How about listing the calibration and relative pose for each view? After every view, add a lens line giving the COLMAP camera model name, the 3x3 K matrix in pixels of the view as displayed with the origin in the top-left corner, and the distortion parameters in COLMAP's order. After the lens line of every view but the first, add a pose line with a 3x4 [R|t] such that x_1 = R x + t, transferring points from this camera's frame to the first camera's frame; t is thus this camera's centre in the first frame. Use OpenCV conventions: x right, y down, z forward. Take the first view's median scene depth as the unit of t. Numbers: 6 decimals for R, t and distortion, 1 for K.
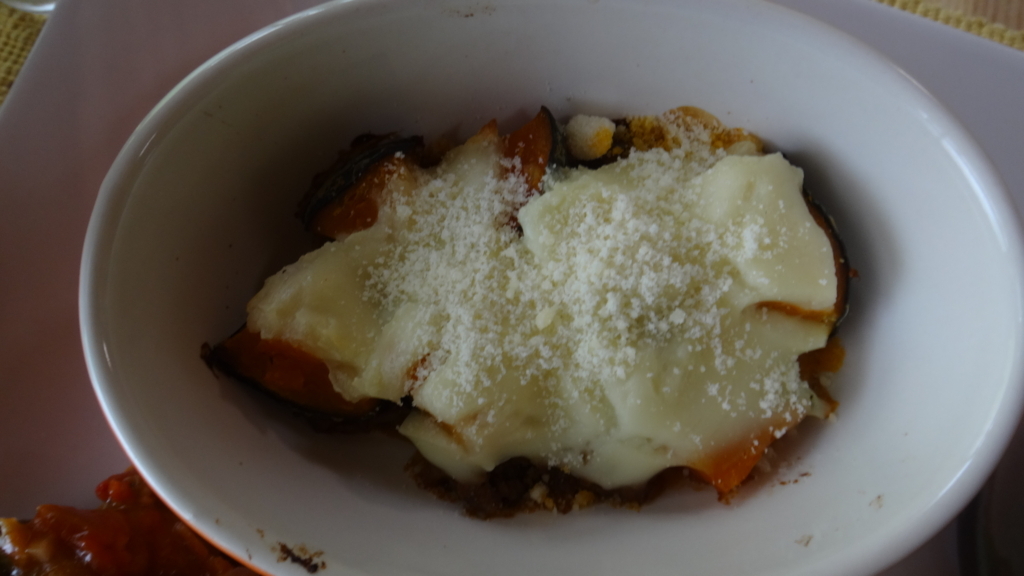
lens RADIAL K [[804.7, 0, 512.0], [0, 804.7, 288.0], [0, 0, 1]] dist [-0.036852, -0.005139]
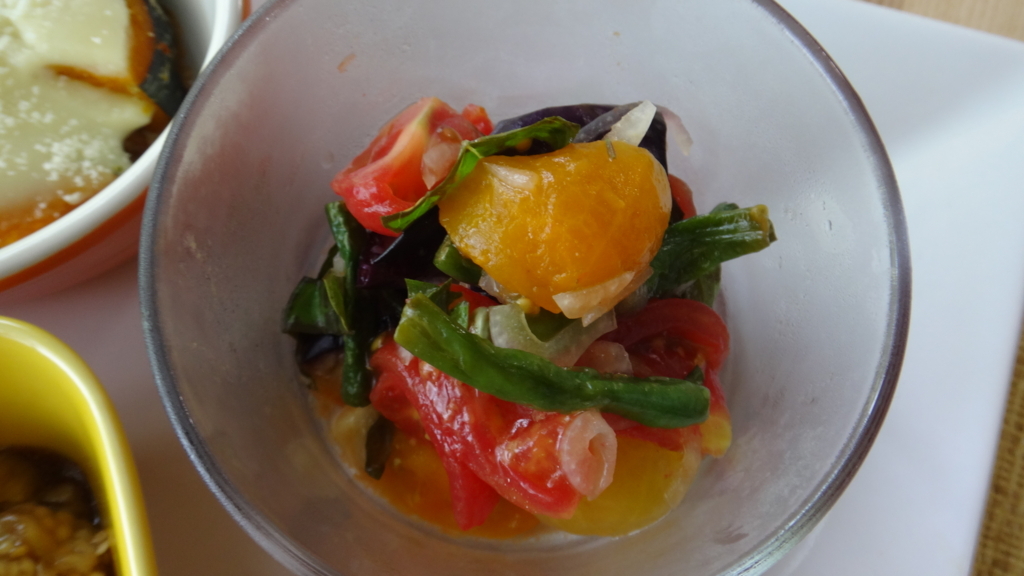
lens RADIAL K [[804.7, 0, 512.0], [0, 804.7, 288.0], [0, 0, 1]] dist [-0.036852, -0.005139]
pose [[0.996213, 0.000650, 0.086947, 0.800909], [0.003548, 0.998835, -0.048117, 0.345372], [-0.086877, 0.048244, 0.995050, -0.027235]]
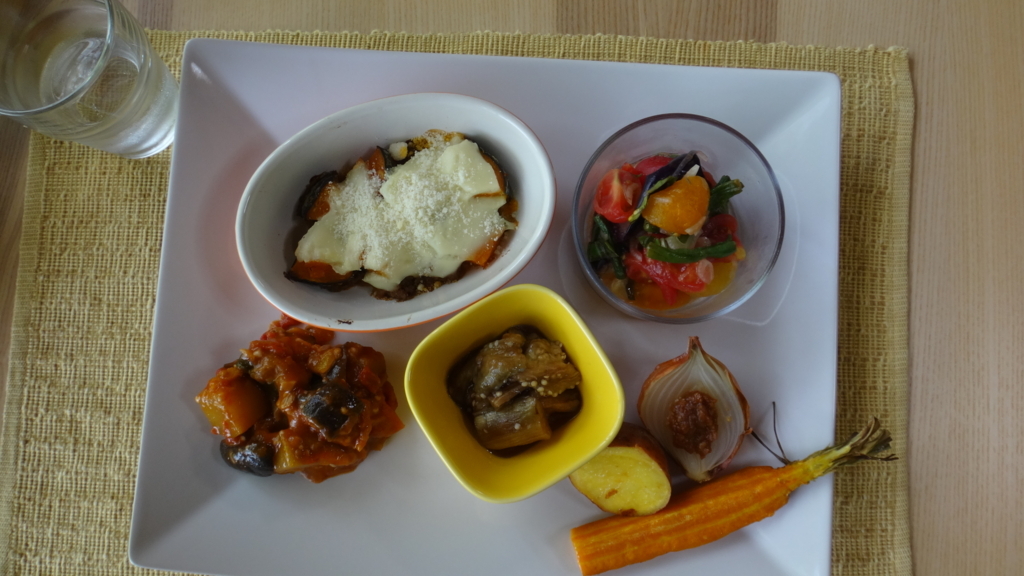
lens RADIAL K [[804.7, 0, 512.0], [0, 804.7, 288.0], [0, 0, 1]] dist [-0.036852, -0.005139]
pose [[0.951523, -0.304436, 0.043842, 0.216443], [0.296313, 0.945538, 0.134745, -0.016213], [-0.082476, -0.115222, 0.989910, -1.781247]]
